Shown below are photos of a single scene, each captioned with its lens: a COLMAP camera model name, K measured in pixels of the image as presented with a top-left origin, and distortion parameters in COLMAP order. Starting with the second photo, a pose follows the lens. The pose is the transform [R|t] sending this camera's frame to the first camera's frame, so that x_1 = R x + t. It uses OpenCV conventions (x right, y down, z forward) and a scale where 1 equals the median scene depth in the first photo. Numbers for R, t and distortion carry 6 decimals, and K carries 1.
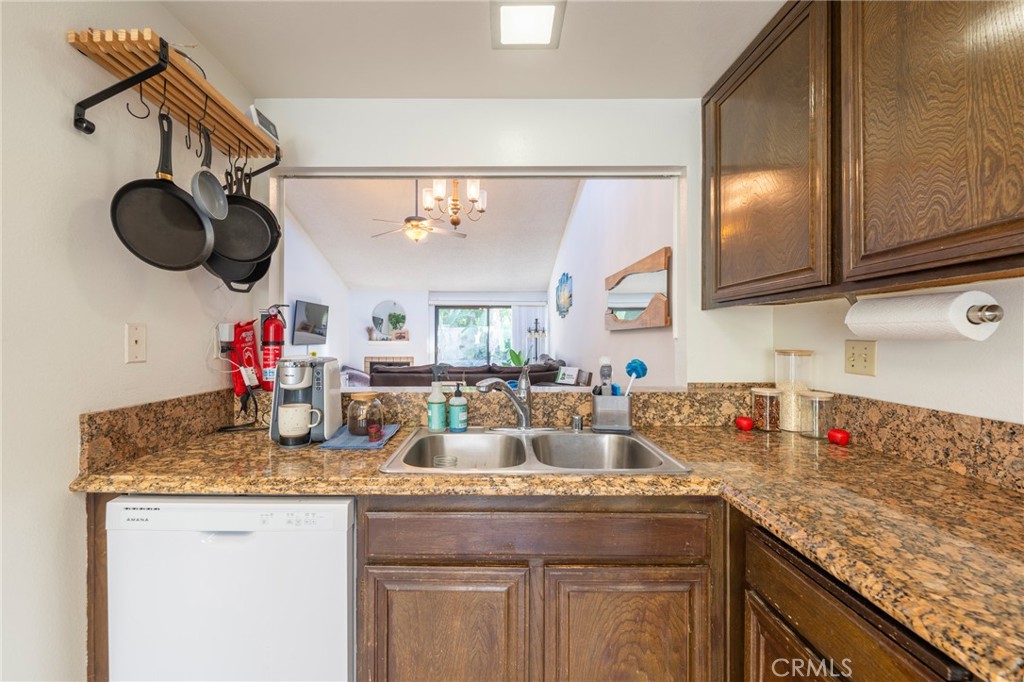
lens RADIAL K [[424.1, 0, 491.8], [0, 424.1, 336.3], [0, 0, 1]] dist [0.000012, -0.000263]
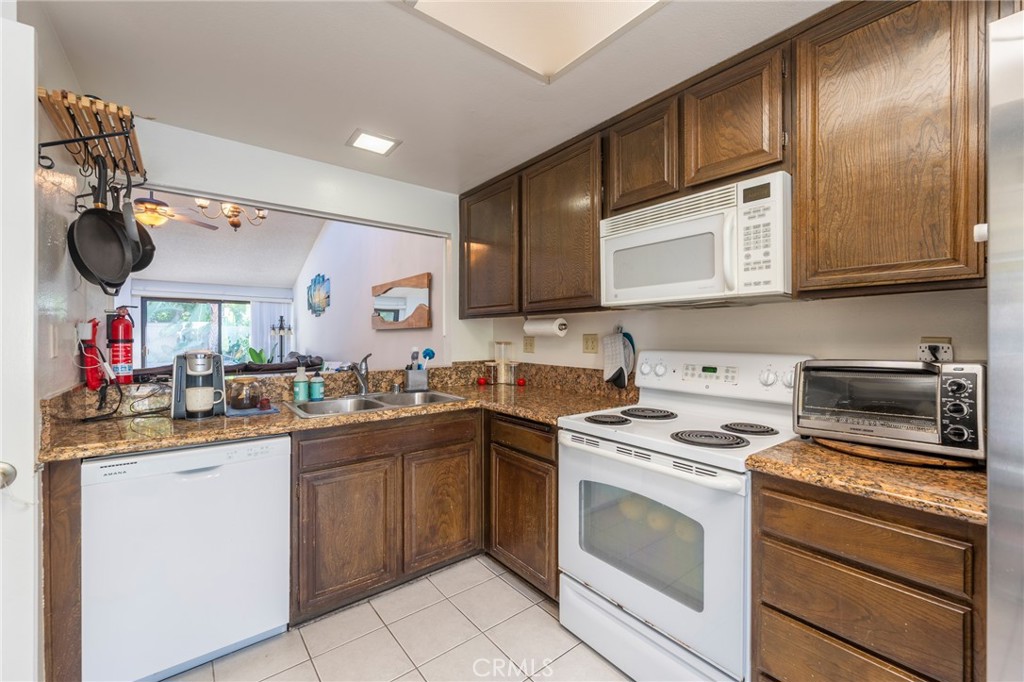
lens RADIAL K [[413.9, 0, 512.5], [0, 413.9, 320.4], [0, 0, 1]] dist [0.000911, -0.000279]
pose [[0.784014, 0.021007, 0.620388, -0.438988], [-0.000895, 0.999464, -0.032712, -0.003293], [-0.620743, 0.025092, 0.783613, -0.522136]]
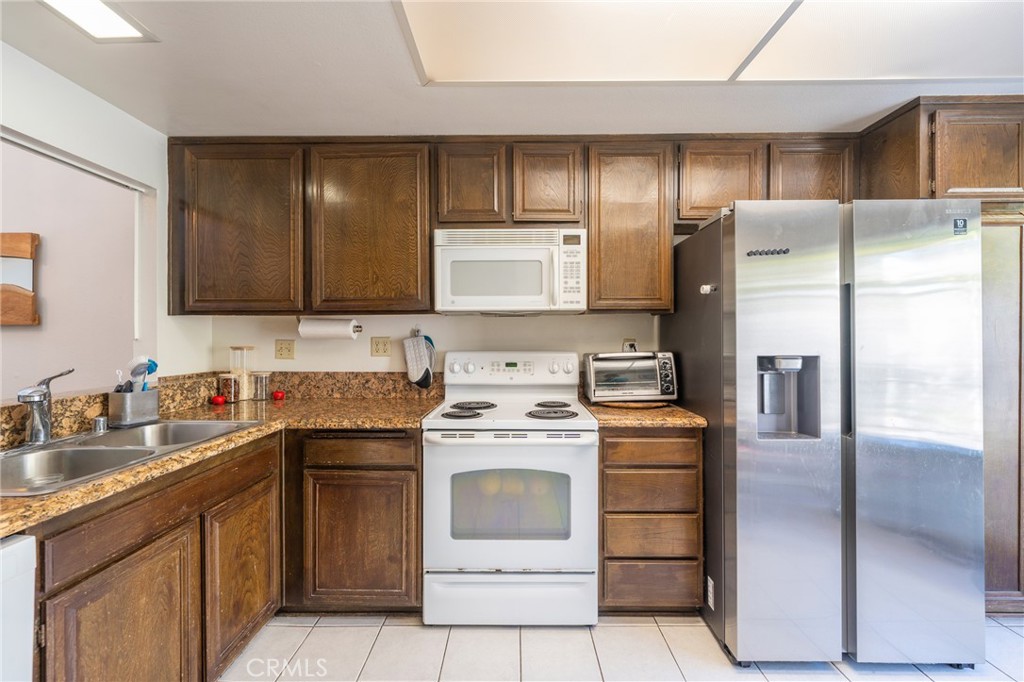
lens RADIAL K [[413.9, 0, 512.5], [0, 413.9, 320.4], [0, 0, 1]] dist [0.000911, -0.000279]
pose [[0.010117, 0.042144, 0.999060, -0.769215], [-0.002177, 0.999110, -0.042124, -0.000482], [-0.999946, -0.001749, 0.010200, 0.025741]]
